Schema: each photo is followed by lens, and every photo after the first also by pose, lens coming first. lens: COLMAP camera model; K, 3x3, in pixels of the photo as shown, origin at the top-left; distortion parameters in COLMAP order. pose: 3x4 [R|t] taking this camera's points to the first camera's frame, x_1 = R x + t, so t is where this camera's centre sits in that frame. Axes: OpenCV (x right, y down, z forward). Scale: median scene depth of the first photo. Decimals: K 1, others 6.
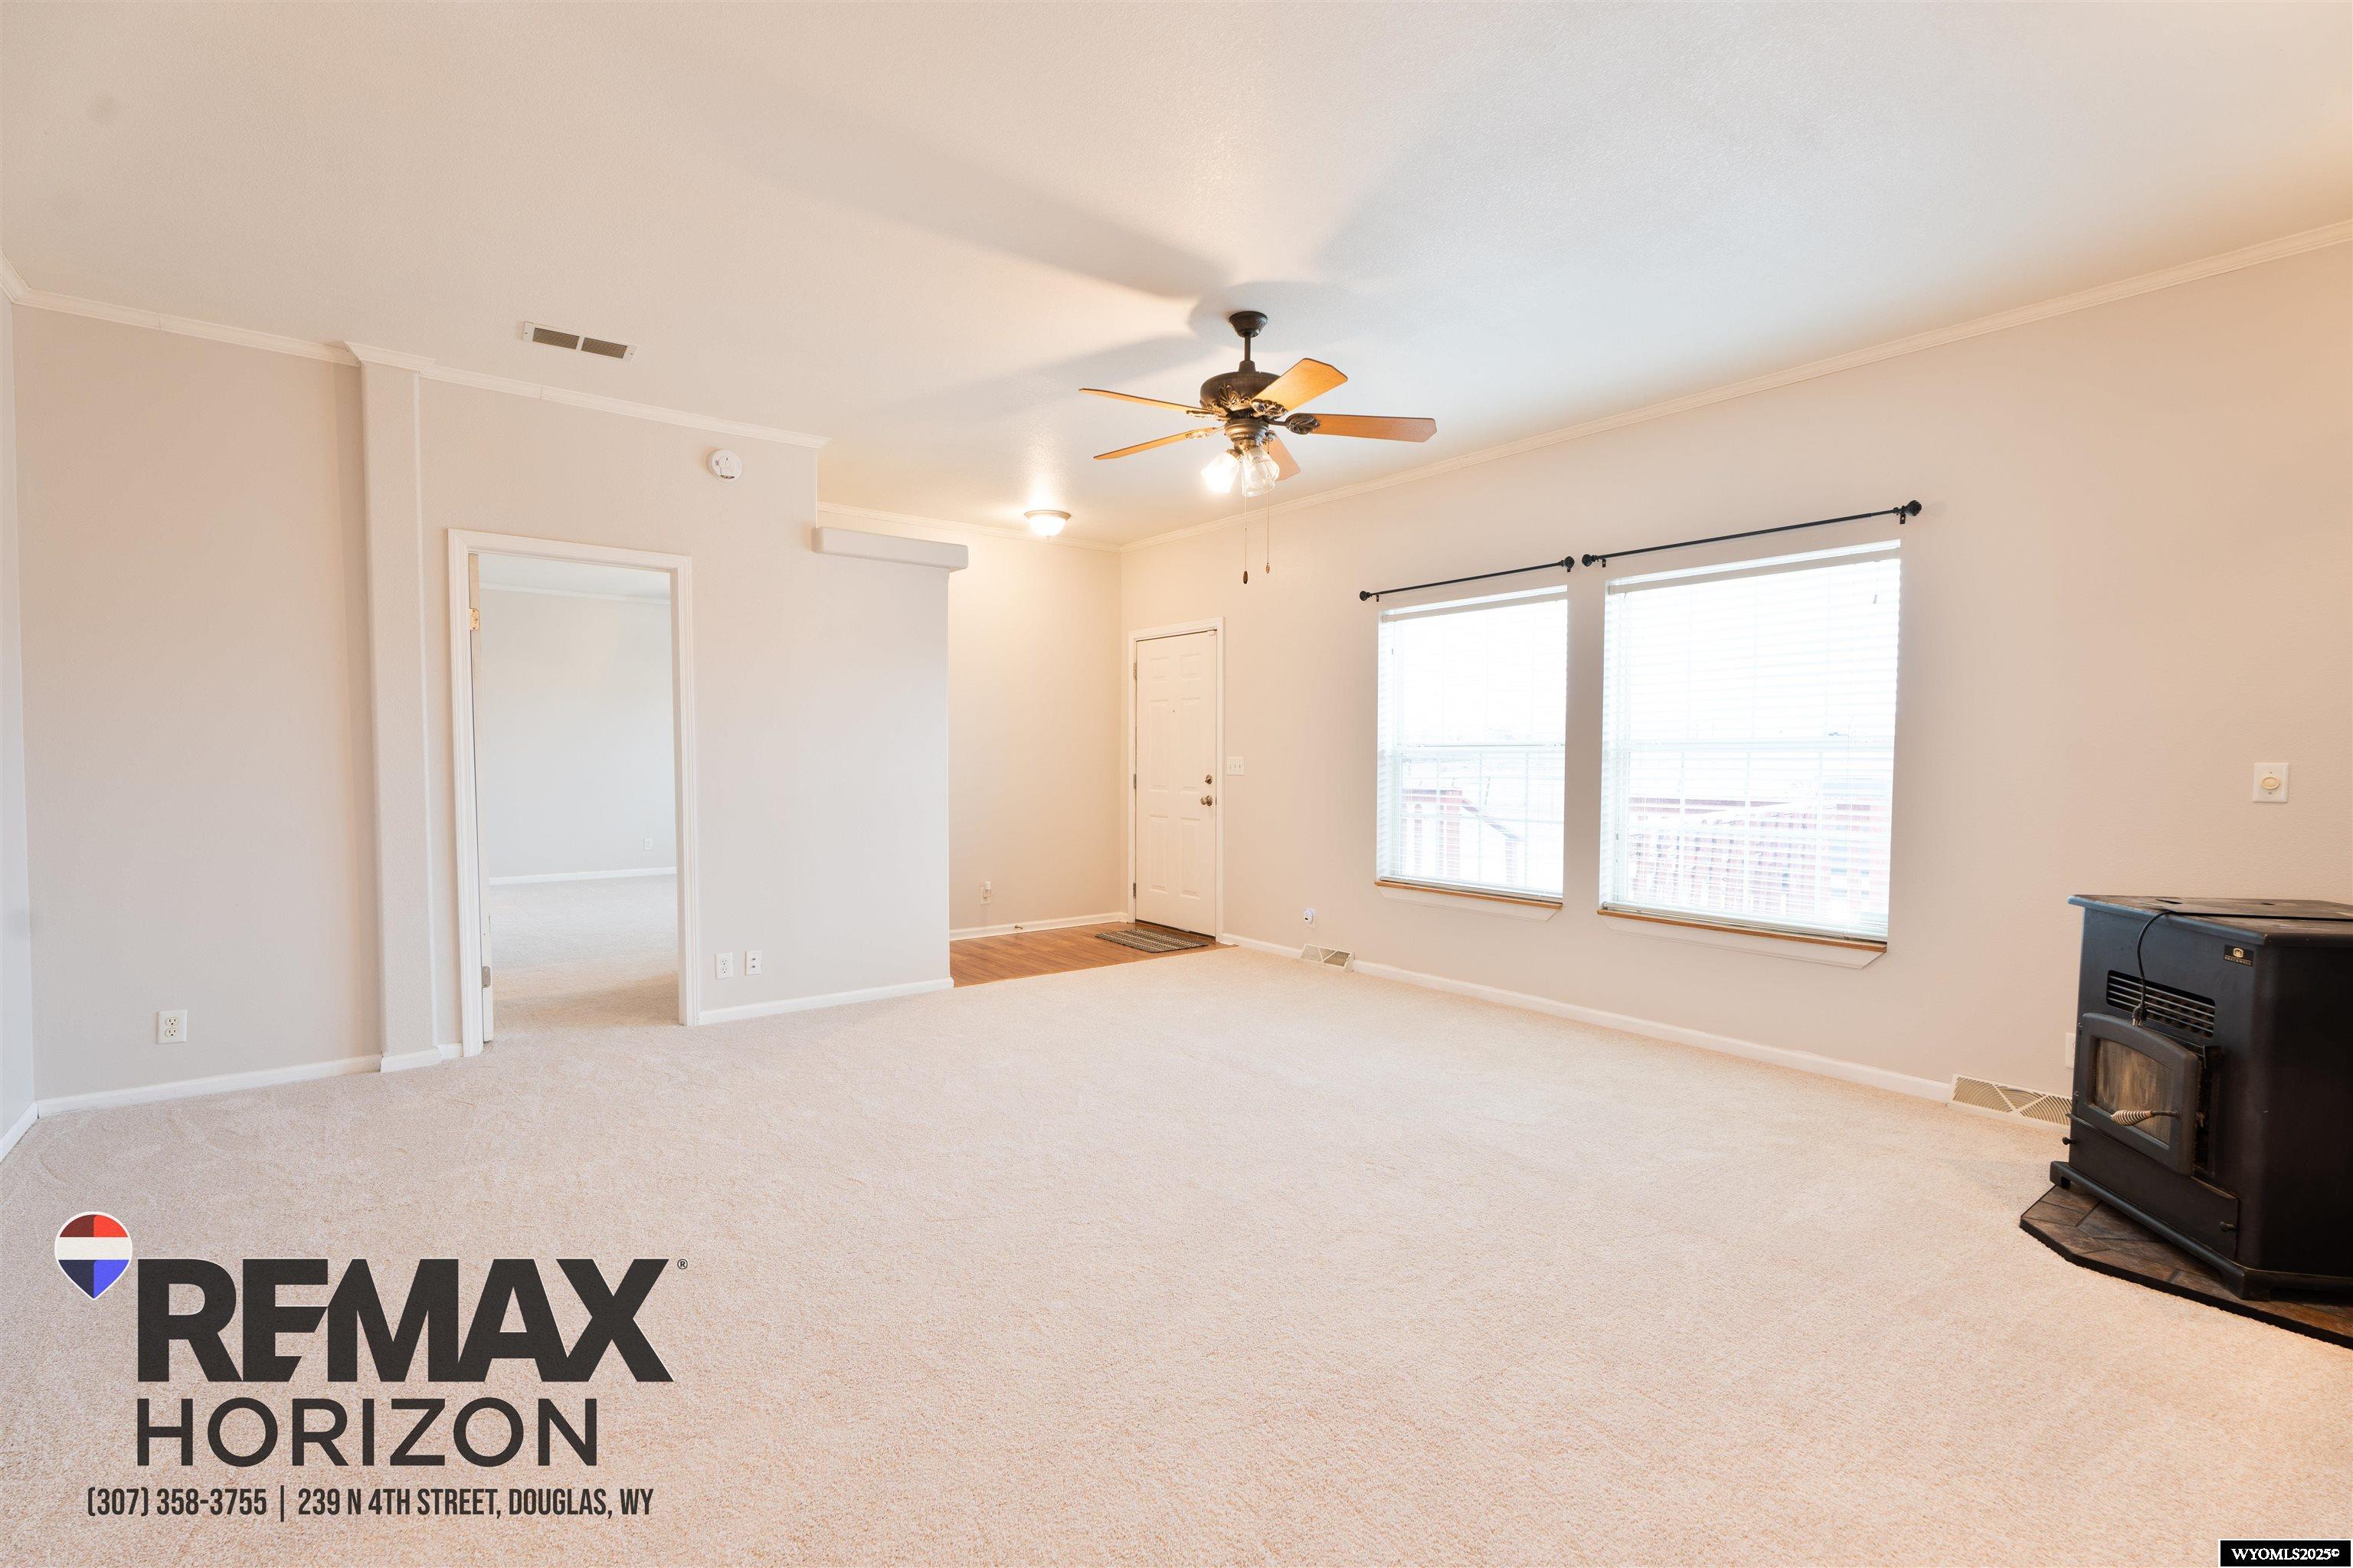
lens RADIAL K [[1056.5, 0, 1178.8], [0, 1056.5, 812.3], [0, 0, 1]] dist [0.013257, 0.000111]
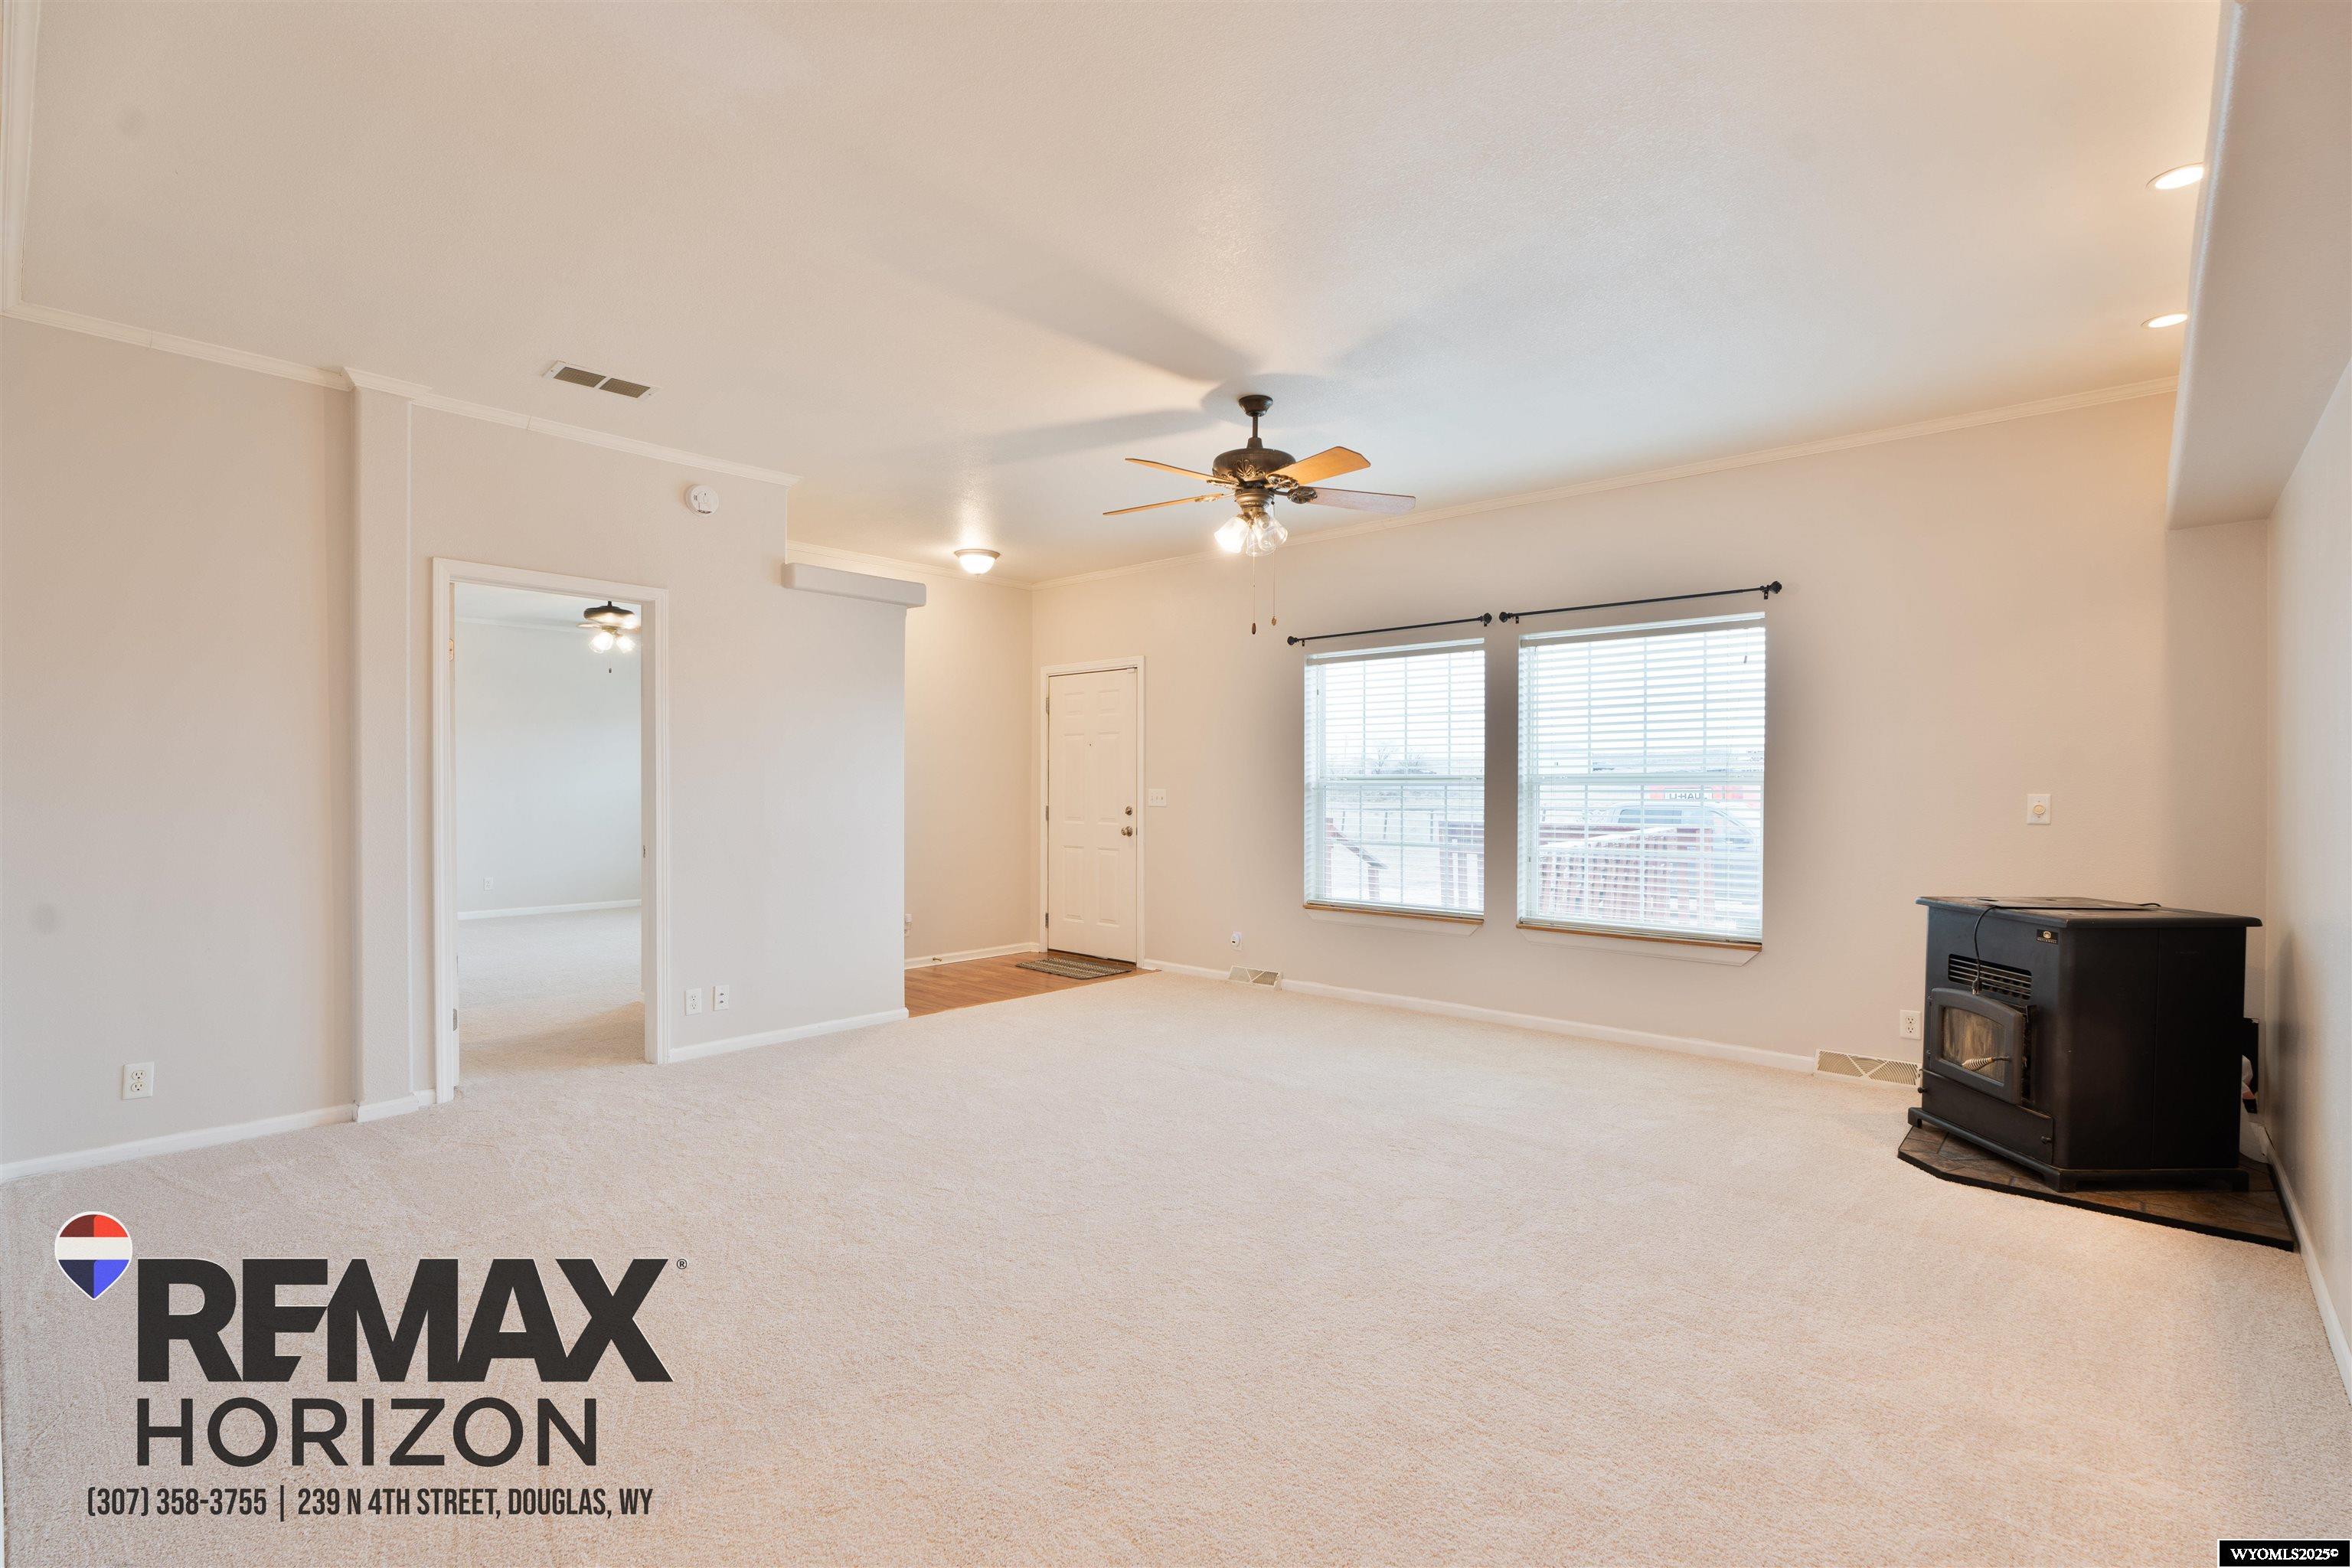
lens RADIAL K [[1079.7, 0, 1175.1], [0, 1079.7, 813.8], [0, 0, 1]] dist [0.000261, 0.000169]
pose [[0.984138, -0.005477, 0.177318, -0.211233], [0.010580, 0.999556, -0.027841, 0.003201], [-0.177087, 0.029275, 0.983760, -0.094175]]
